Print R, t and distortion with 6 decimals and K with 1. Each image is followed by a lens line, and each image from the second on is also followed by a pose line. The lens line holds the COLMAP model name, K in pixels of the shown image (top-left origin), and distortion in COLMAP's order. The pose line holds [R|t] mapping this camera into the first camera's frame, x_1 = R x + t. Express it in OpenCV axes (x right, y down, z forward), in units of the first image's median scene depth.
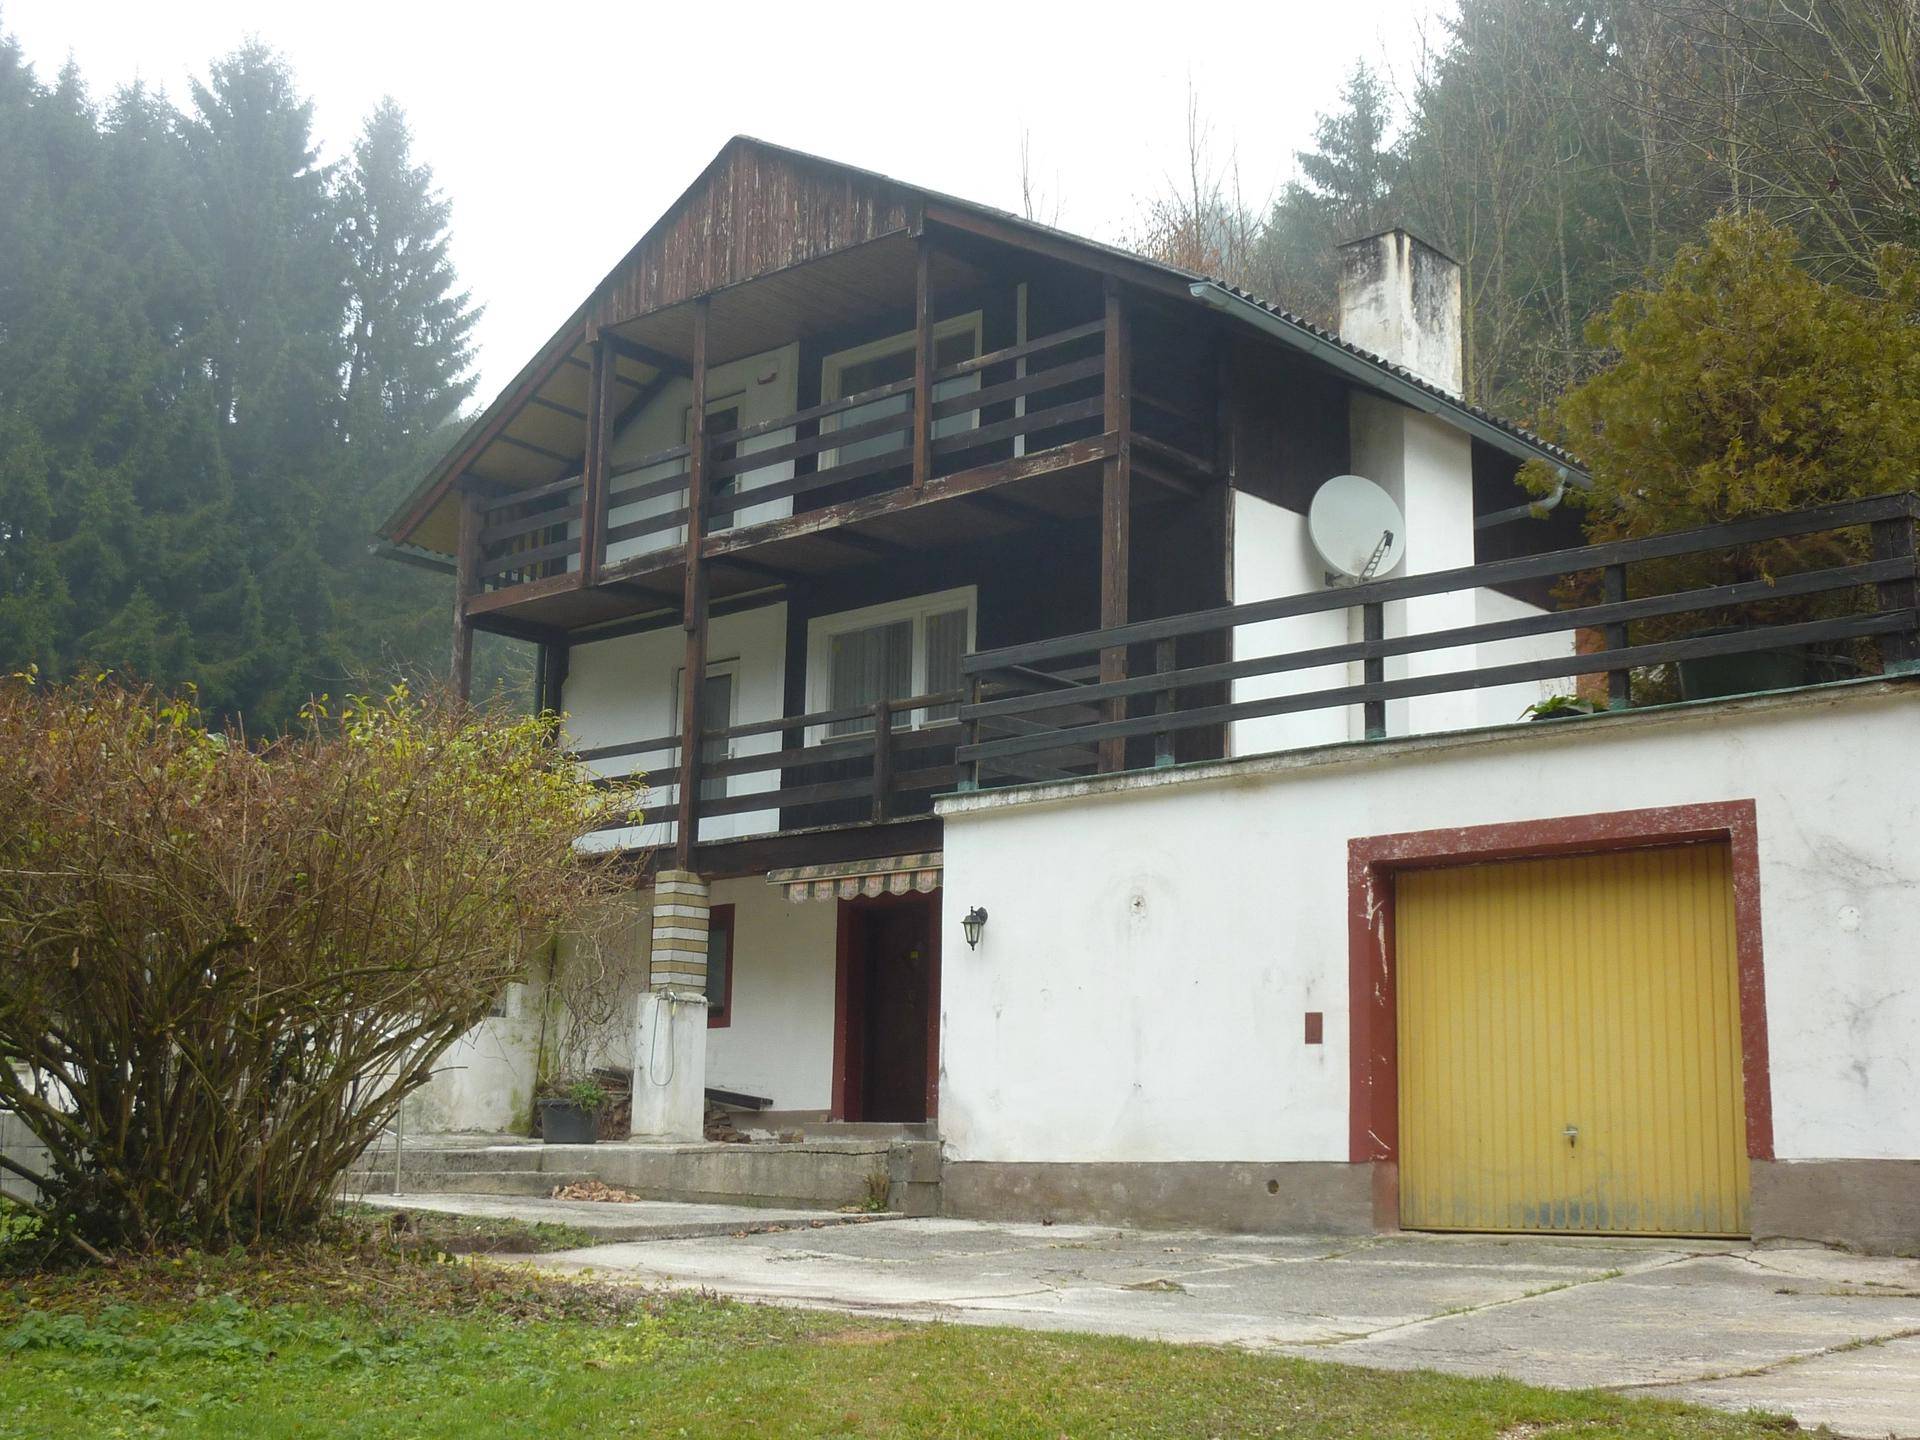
lens RADIAL K [[2394.3, 0, 960.0], [0, 2394.3, 720.0], [0, 0, 1]] dist [-0.008427, -0.001266]
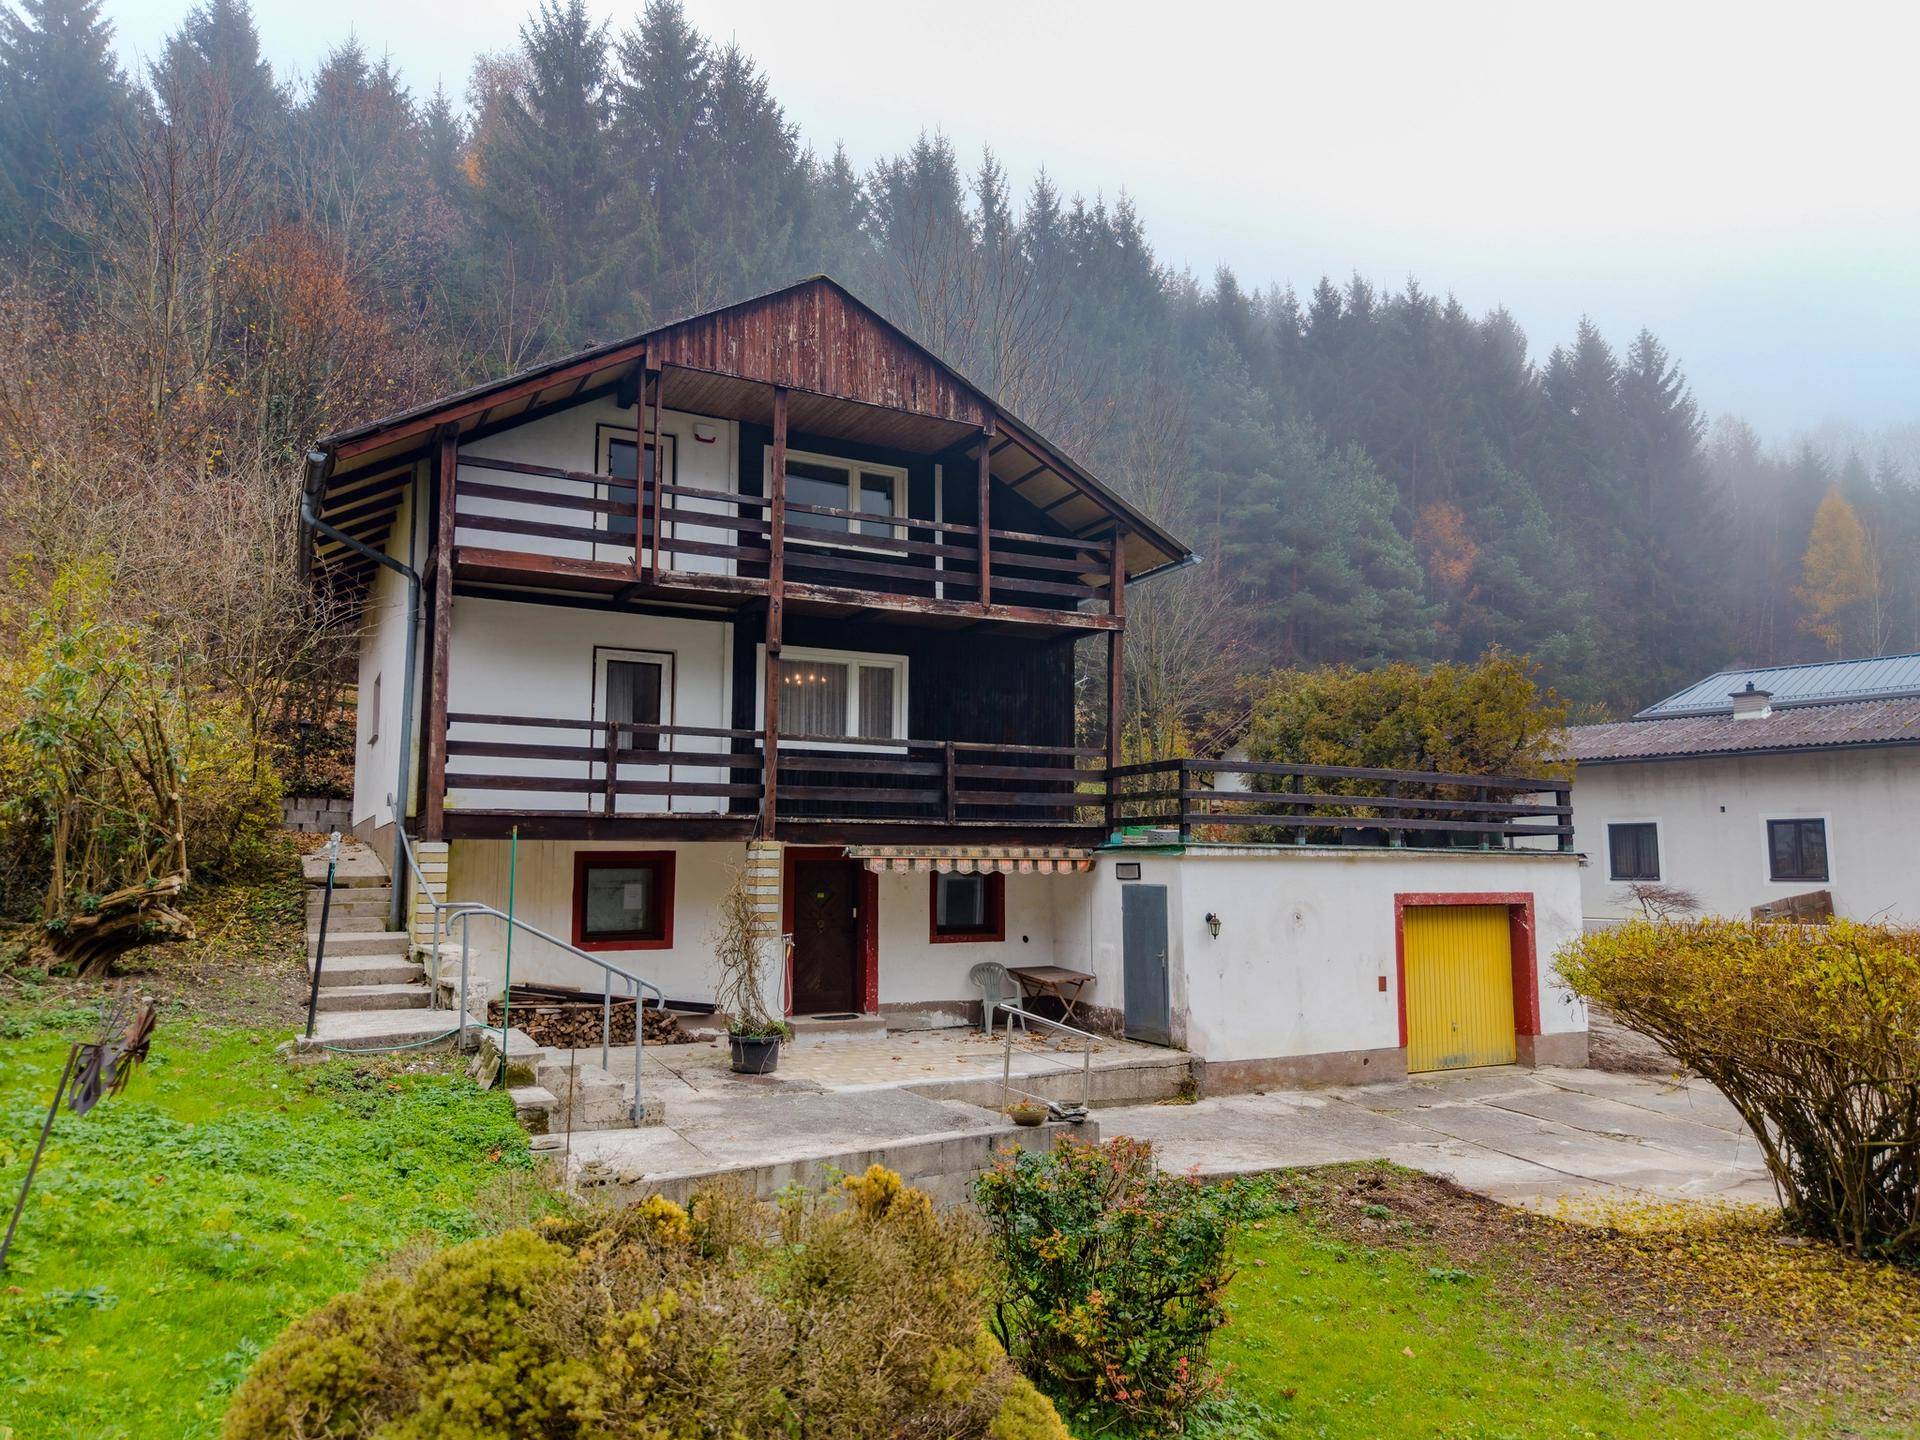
lens RADIAL K [[1297.0, 0, 960.0], [0, 1297.0, 720.0], [0, 0, 1]] dist [0.051855, -0.067655]
pose [[0.358577, 0.088073, 0.929336, -0.775683], [-0.178747, 0.983596, -0.024246, -0.002867], [-0.916227, -0.157422, 0.368438, 0.697103]]
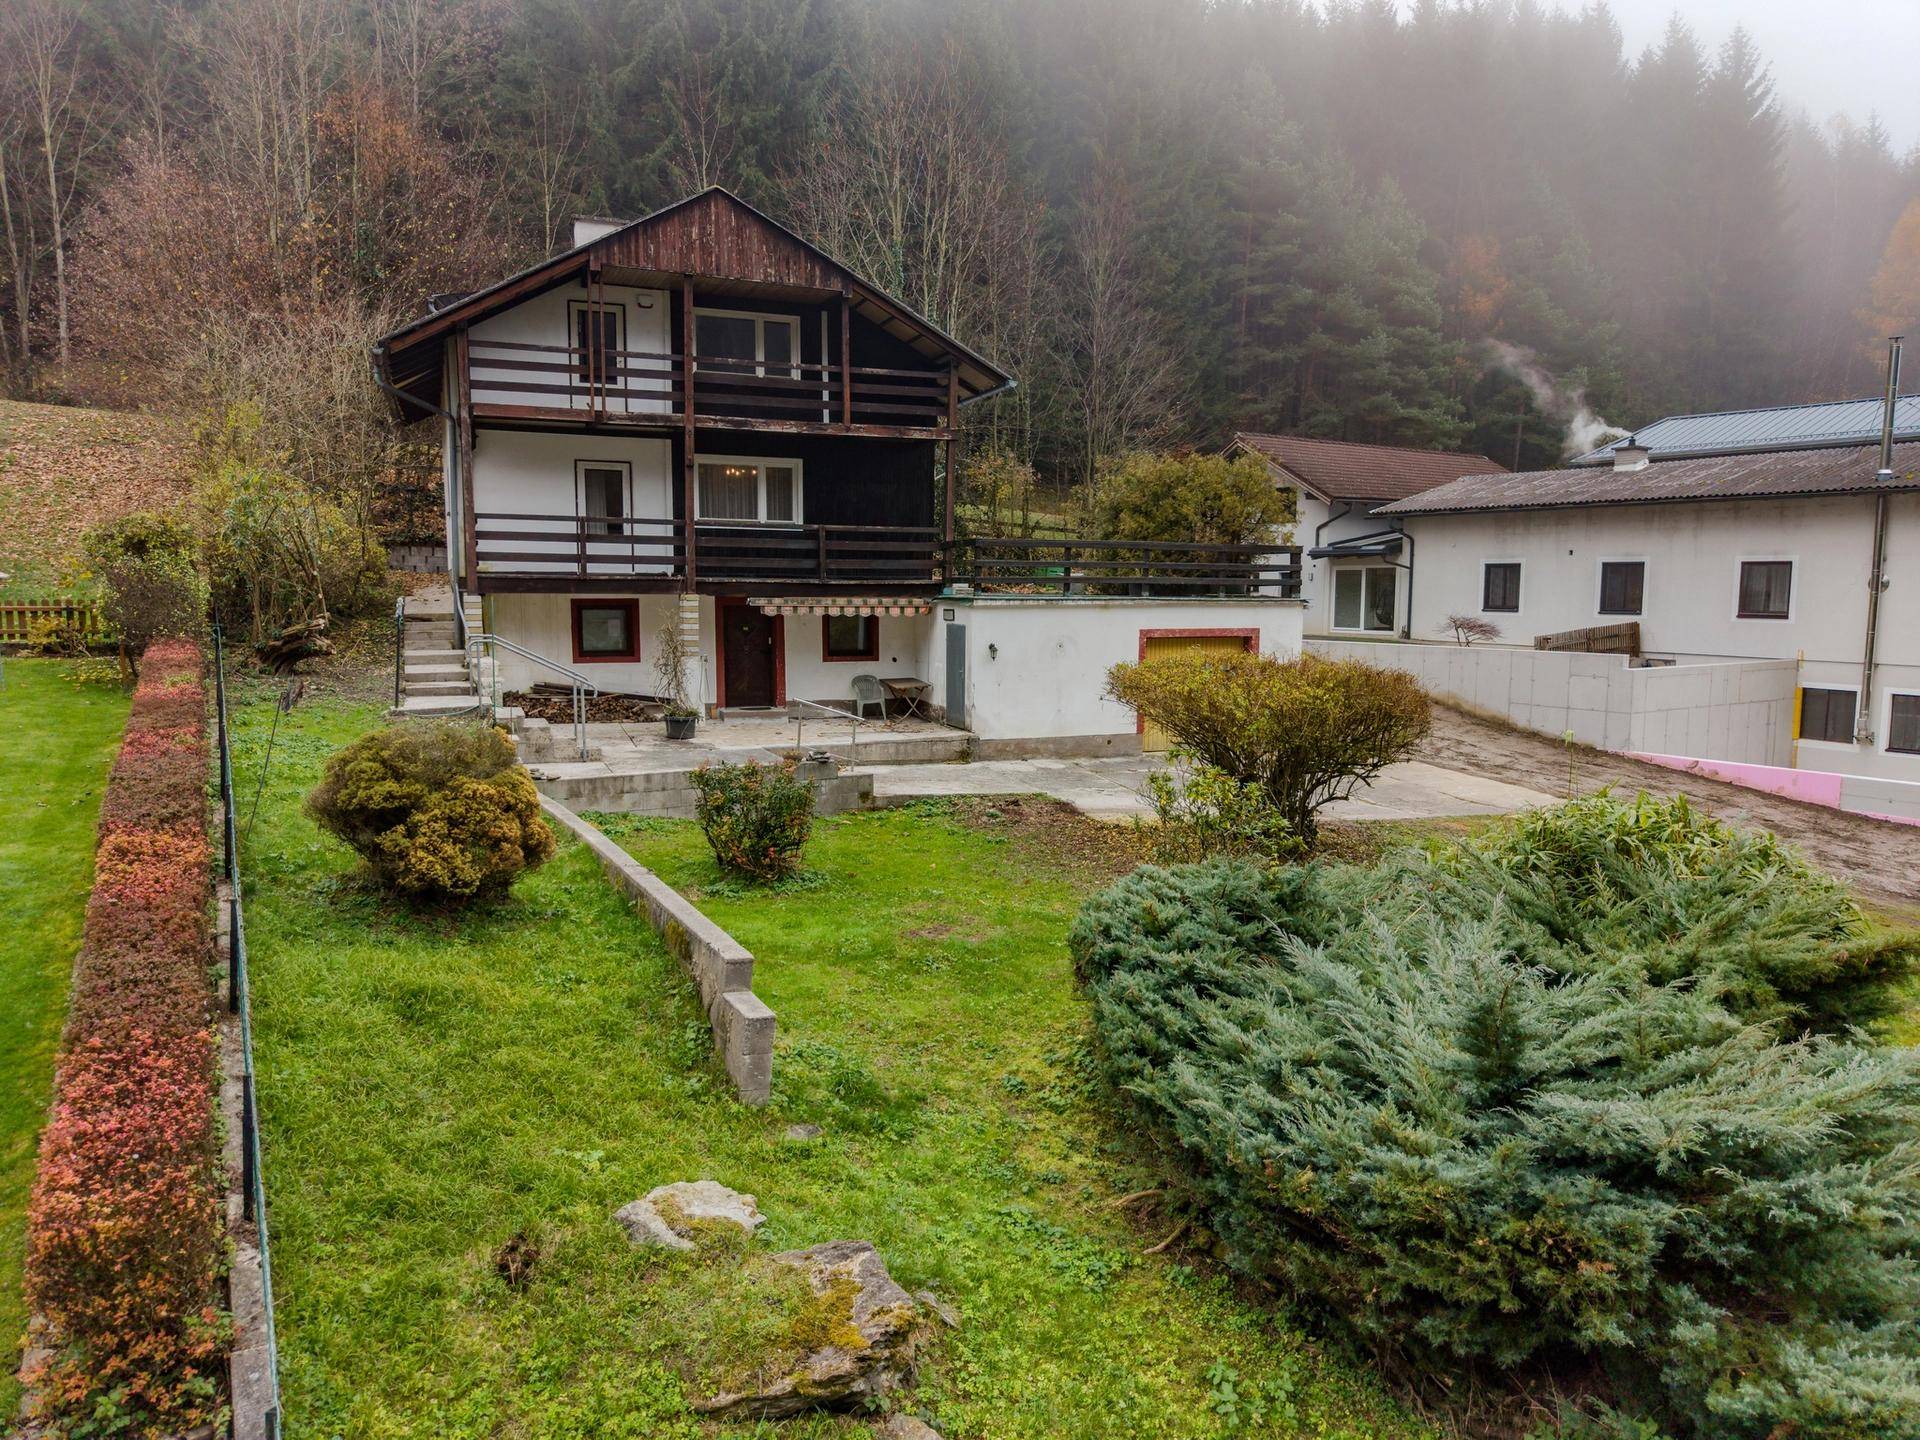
lens RADIAL K [[1297.0, 0, 960.0], [0, 1297.0, 720.0], [0, 0, 1]] dist [0.051855, -0.067655]
pose [[0.447806, -0.110416, 0.887287, -1.028222], [-0.173176, 0.962845, 0.207219, -0.101669], [-0.877200, -0.246451, 0.412046, 0.364602]]
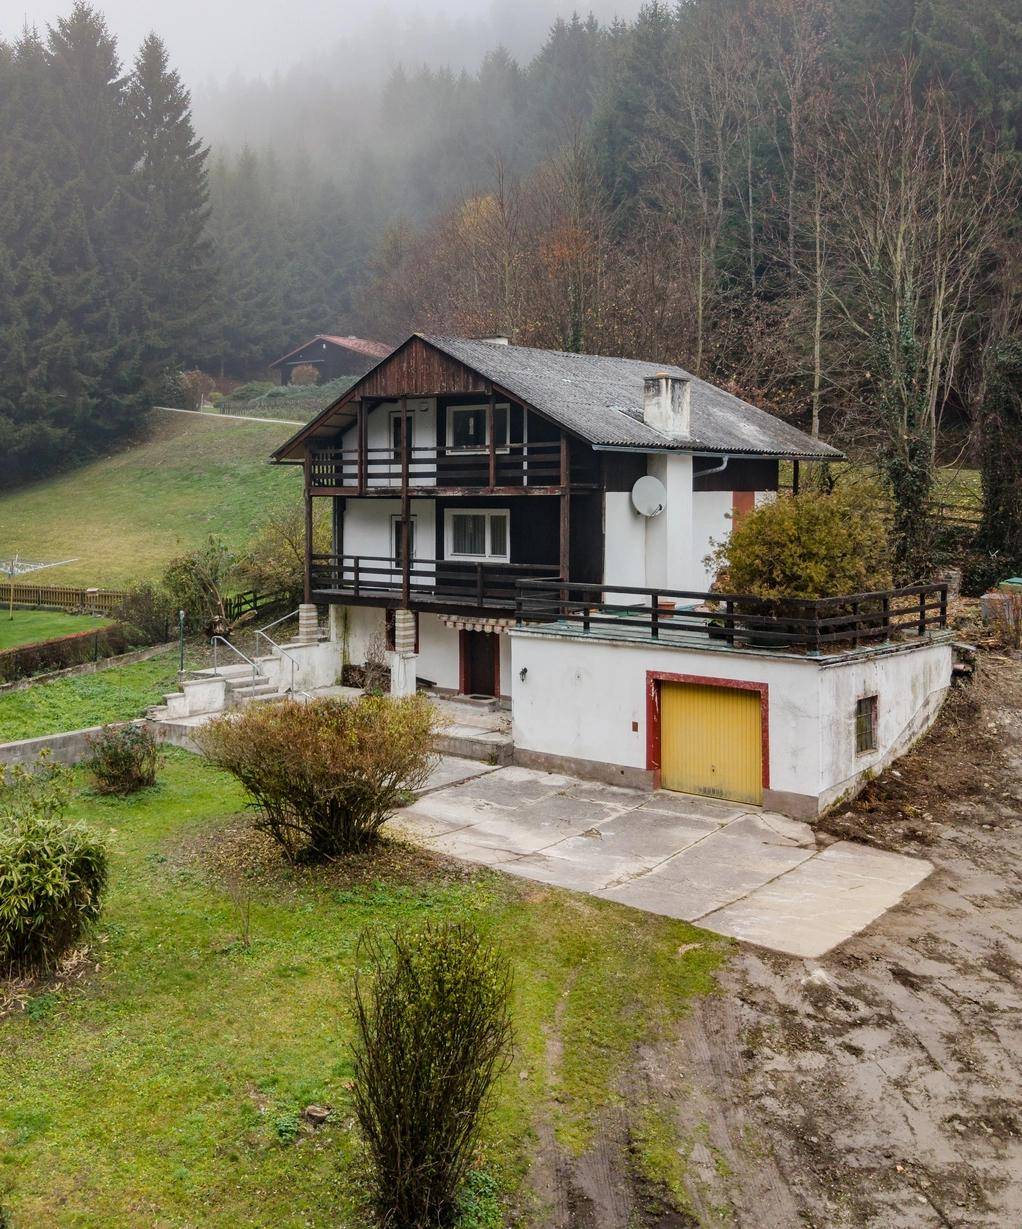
lens RADIAL K [[1346.1, 0, 407.5], [0, 1346.1, 487.2], [0, 0, 1]] dist [0.093379, -0.014859]
pose [[0.999695, -0.021021, -0.012991, -0.095069], [0.023144, 0.980716, 0.194062, -0.404058], [0.008661, -0.194304, 0.980903, -0.540612]]
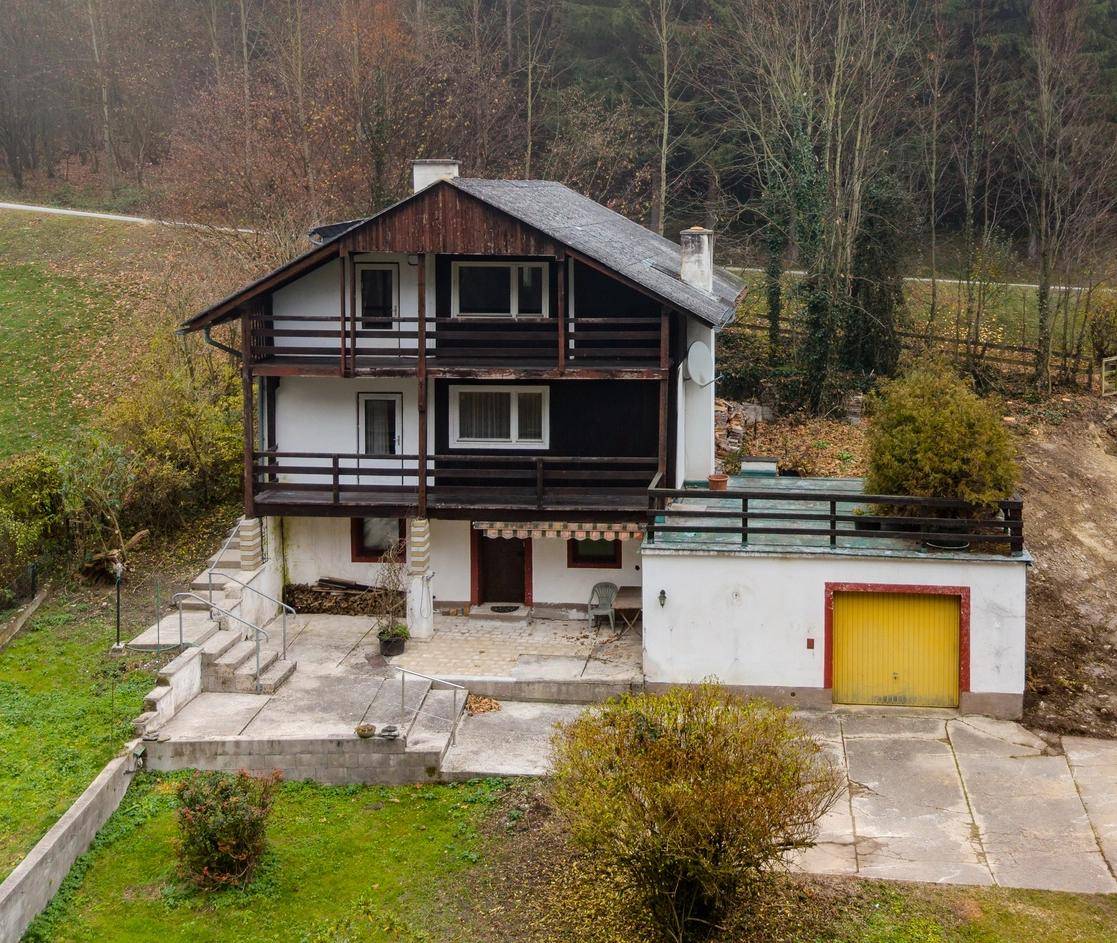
lens RADIAL K [[1382.6, 0, 686.8], [0, 1382.6, 255.0], [0, 0, 1]] dist [0.121522, -0.295261]
pose [[0.800899, -0.051769, 0.596557, -0.724373], [-0.102661, 0.969634, 0.221970, -0.521731], [-0.589933, -0.239019, 0.771265, -0.100740]]
